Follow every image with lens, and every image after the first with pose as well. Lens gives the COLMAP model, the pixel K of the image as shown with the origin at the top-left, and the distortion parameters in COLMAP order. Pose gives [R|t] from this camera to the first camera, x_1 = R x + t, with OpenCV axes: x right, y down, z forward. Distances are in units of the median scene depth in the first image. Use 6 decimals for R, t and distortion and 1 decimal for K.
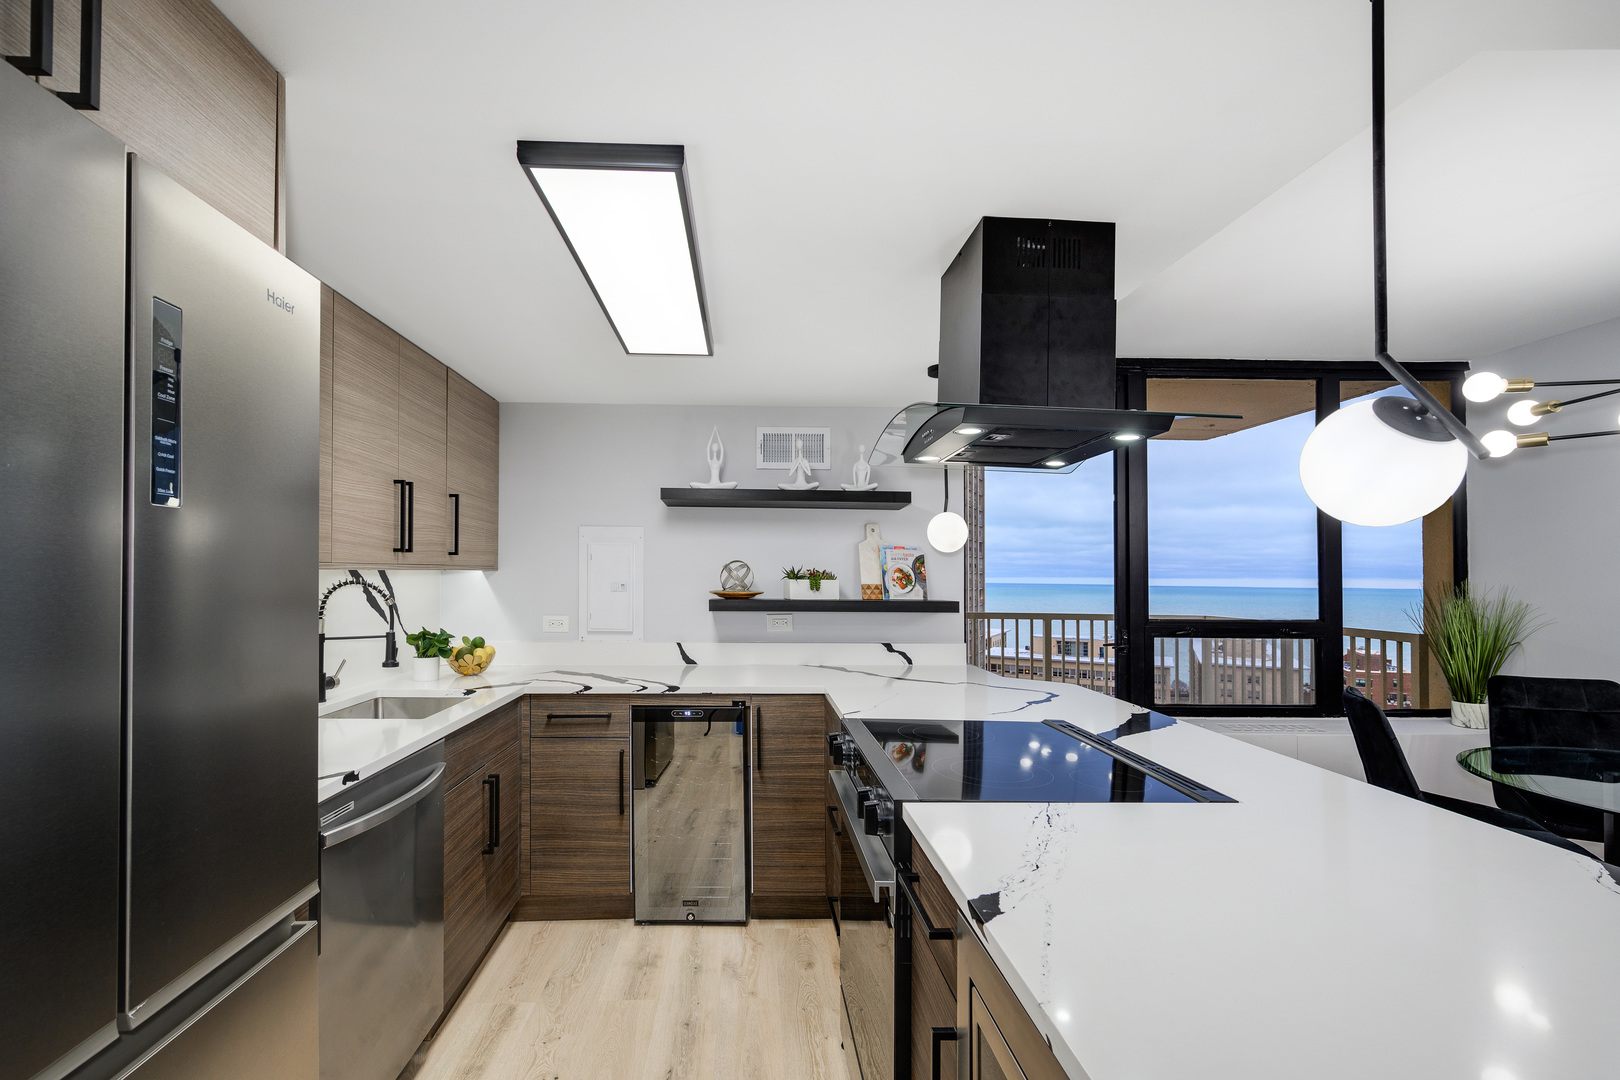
lens RADIAL K [[747.2, 0, 759.5], [0, 747.2, 541.4], [0, 0, 1]] dist [-0.002635, 0.000486]
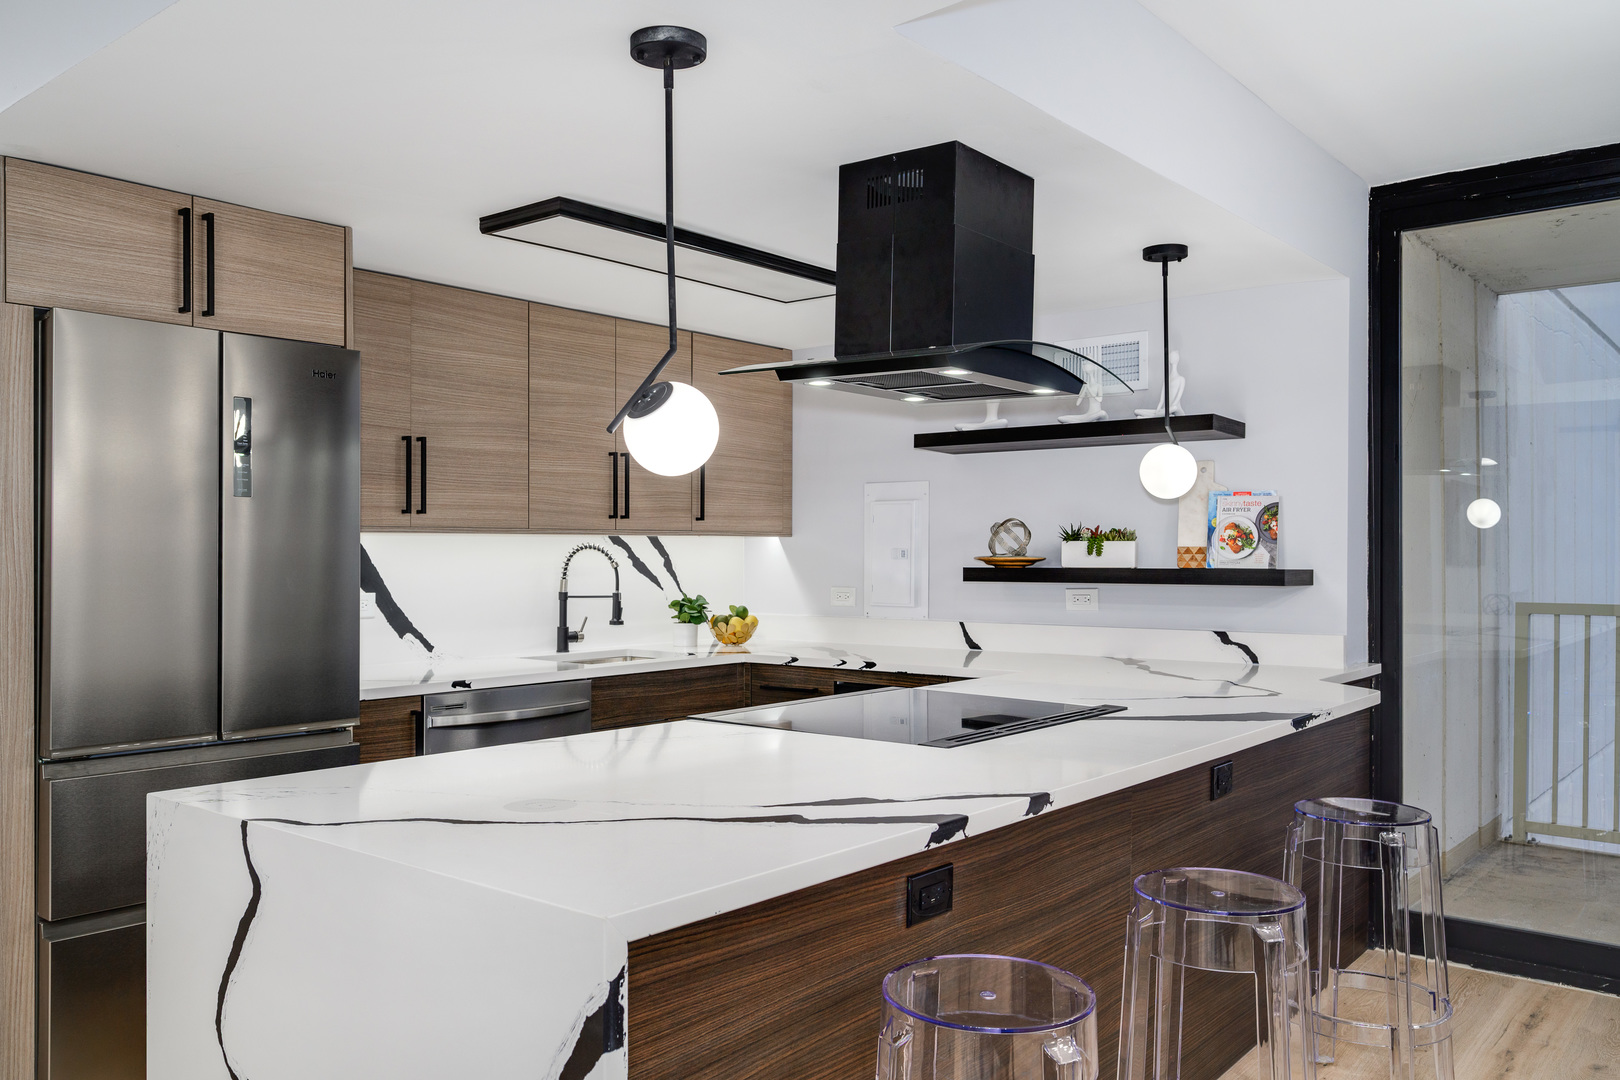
lens RADIAL K [[1234.8, 0, 742.5], [0, 1234.8, 537.5], [0, 0, 1]] dist [-0.054824, -0.004701]
pose [[0.739045, -0.016530, -0.673453, 0.638983], [0.037380, 0.999165, 0.016496, 0.014217], [0.672618, -0.037365, 0.739046, -0.145289]]
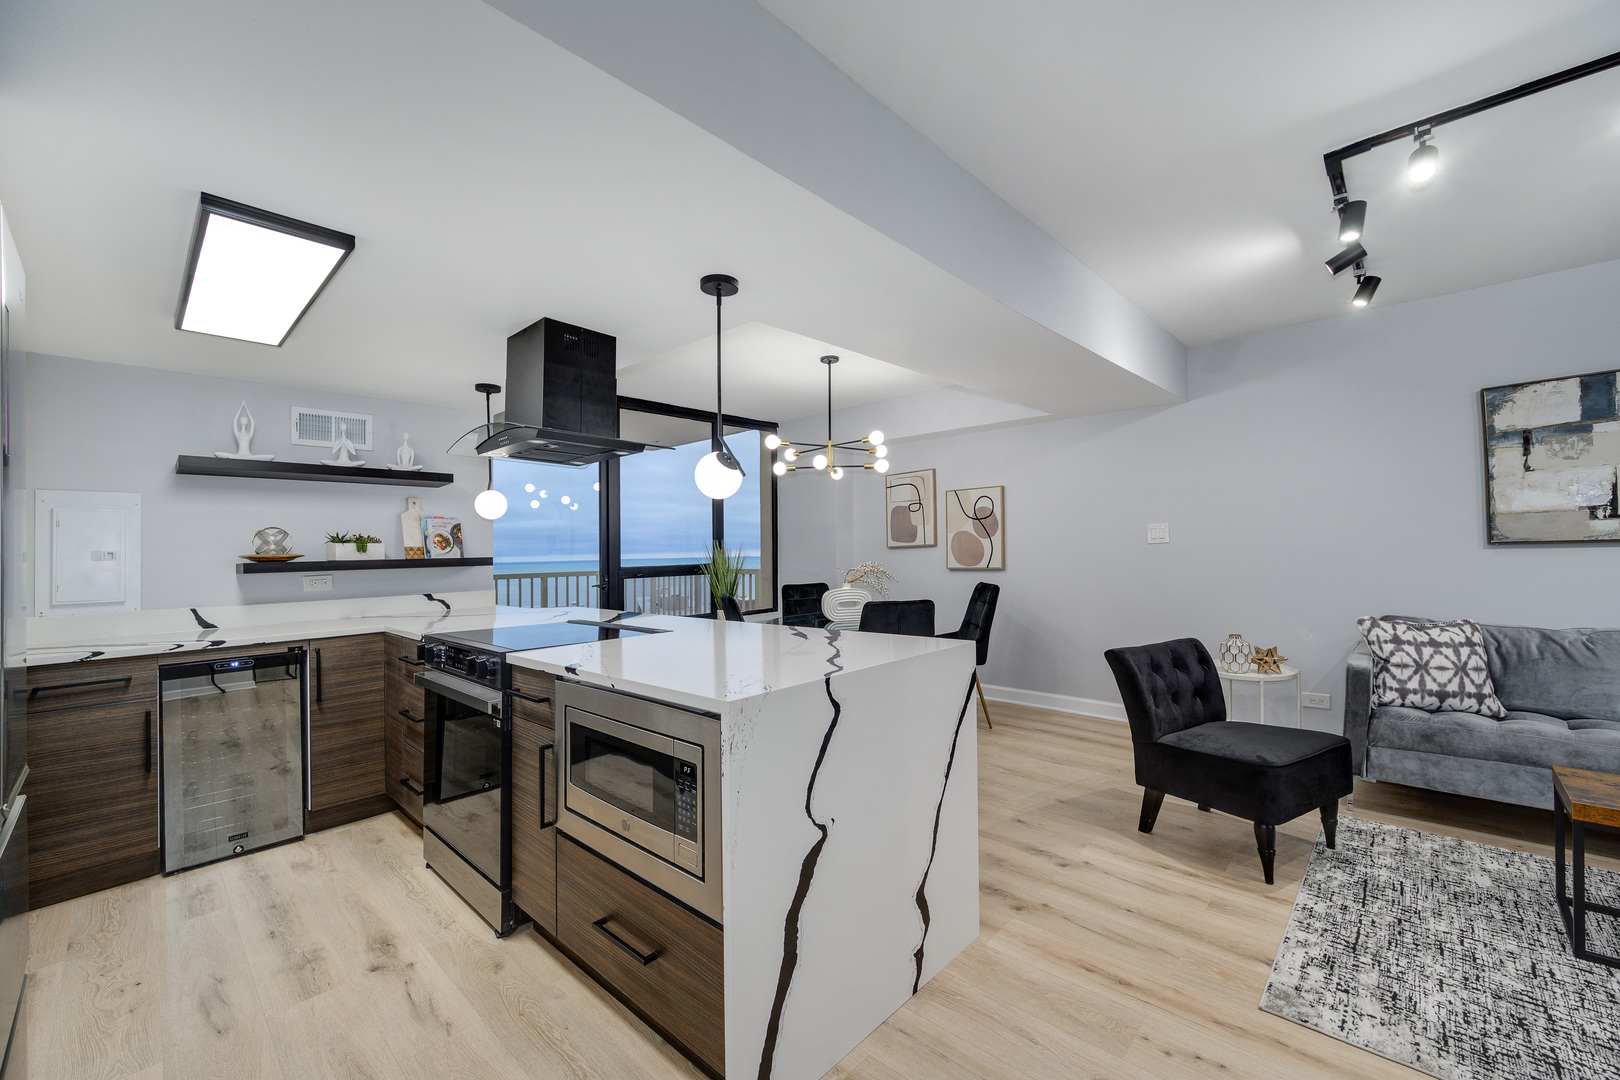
lens RADIAL K [[642.4, 0, 831.0], [0, 642.4, 529.7], [0, 0, 1]] dist [0.003596, 0.000002]
pose [[0.686389, -0.001850, 0.727232, -0.155771], [-0.004871, 0.999963, 0.007141, 0.018906], [-0.727218, -0.008443, 0.686355, -0.238384]]
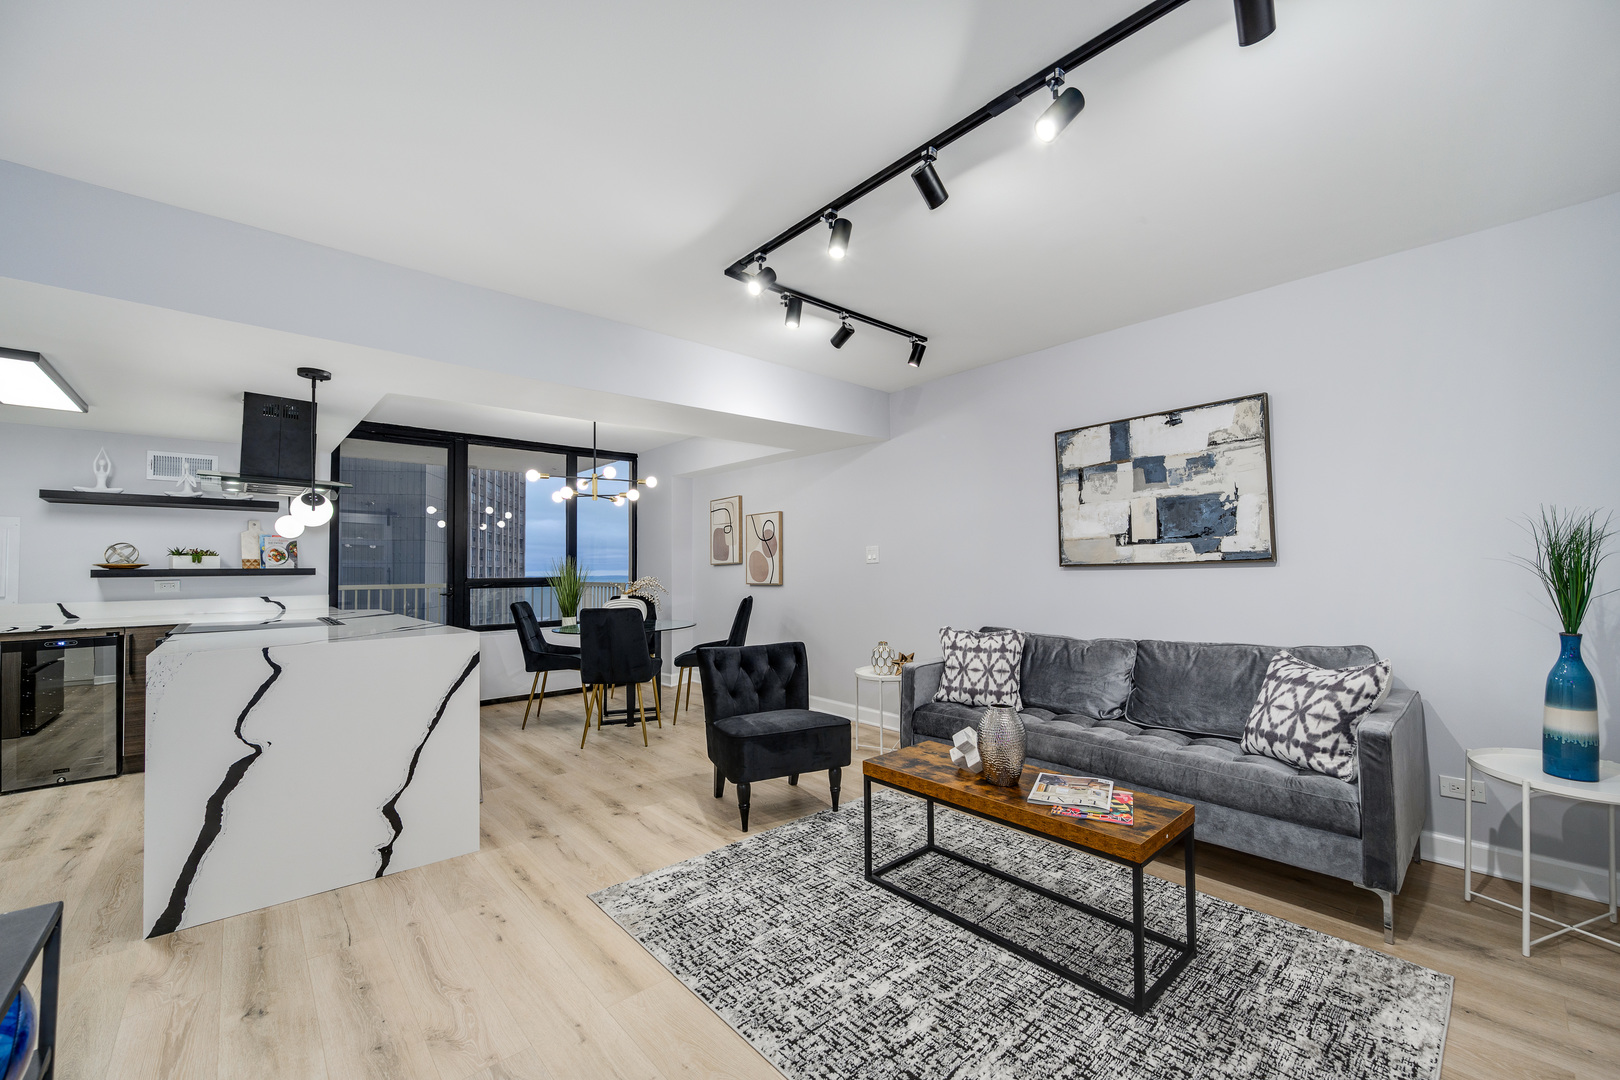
lens RADIAL K [[642.4, 0, 820.4], [0, 642.4, 537.0], [0, 0, 1]] dist [0.003596, 0.000002]
pose [[0.749732, 0.015298, 0.661565, 0.156485], [-0.013124, 0.999880, -0.008248, 0.006984], [-0.661612, -0.002498, 0.749843, -0.825157]]
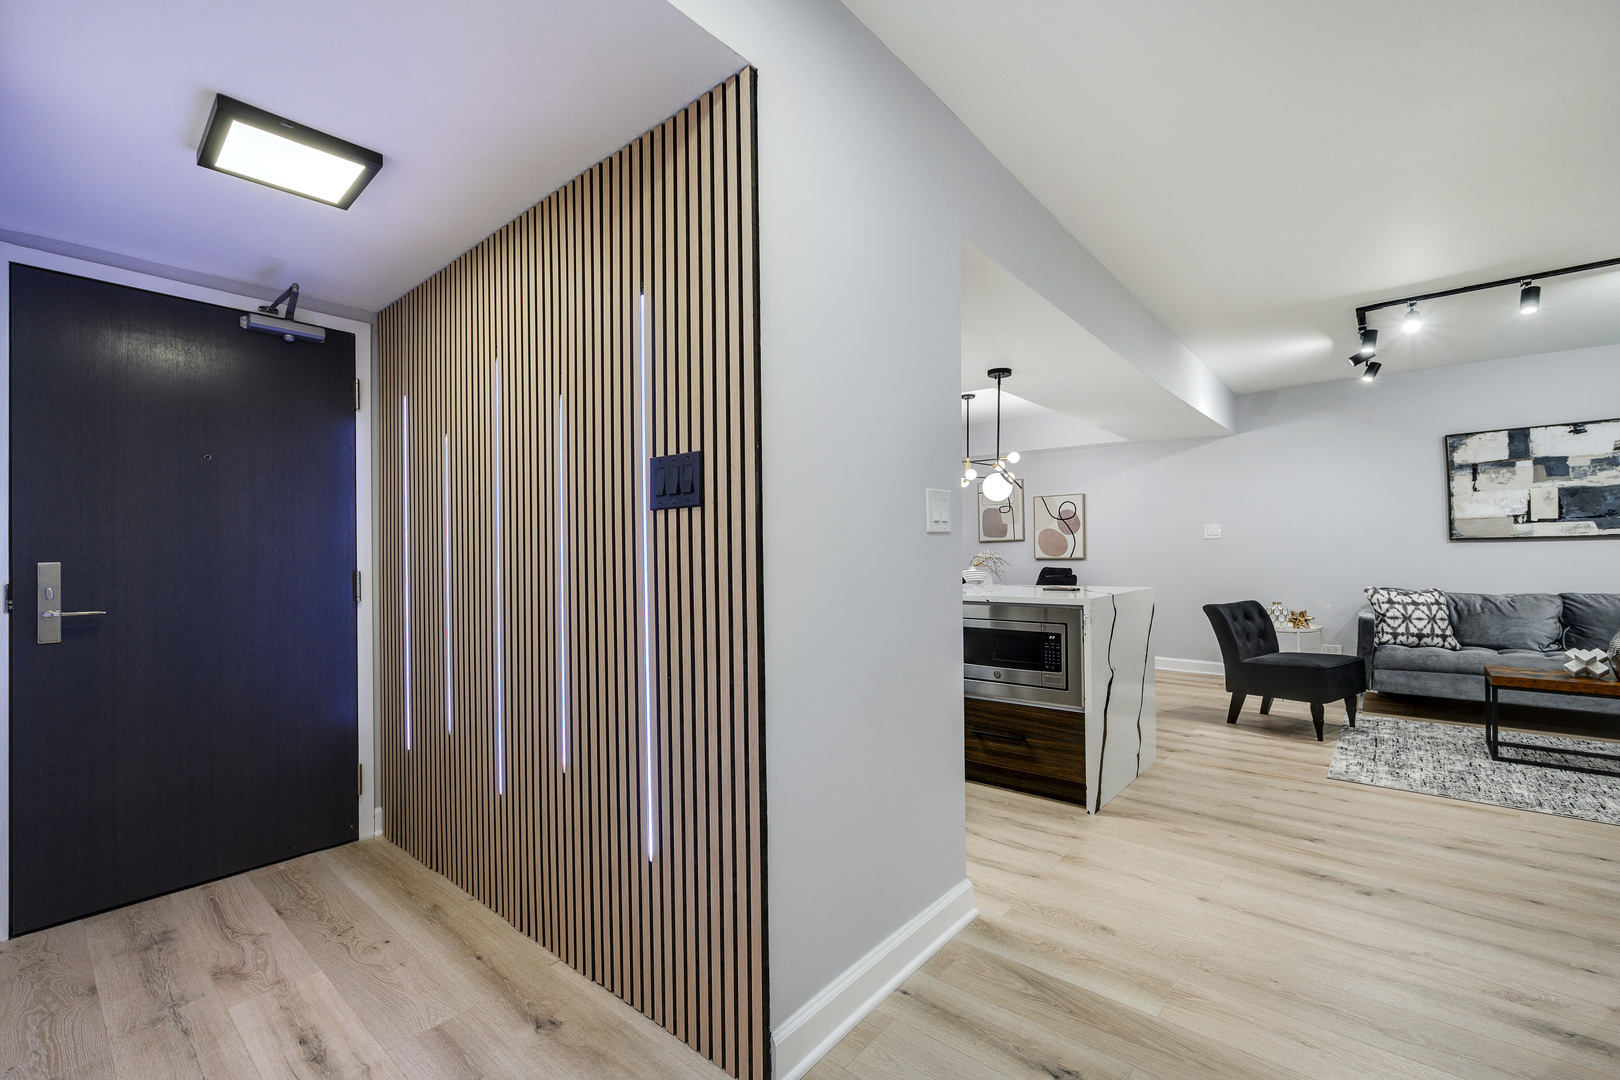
lens RADIAL K [[642.4, 0, 834.4], [0, 642.4, 523.0], [0, 0, 1]] dist [0.003596, 0.000002]
pose [[0.665691, 0.019488, 0.745973, -0.741132], [-0.020776, 0.999755, -0.007577, 0.043861], [-0.745938, -0.010455, 0.665933, -0.225072]]
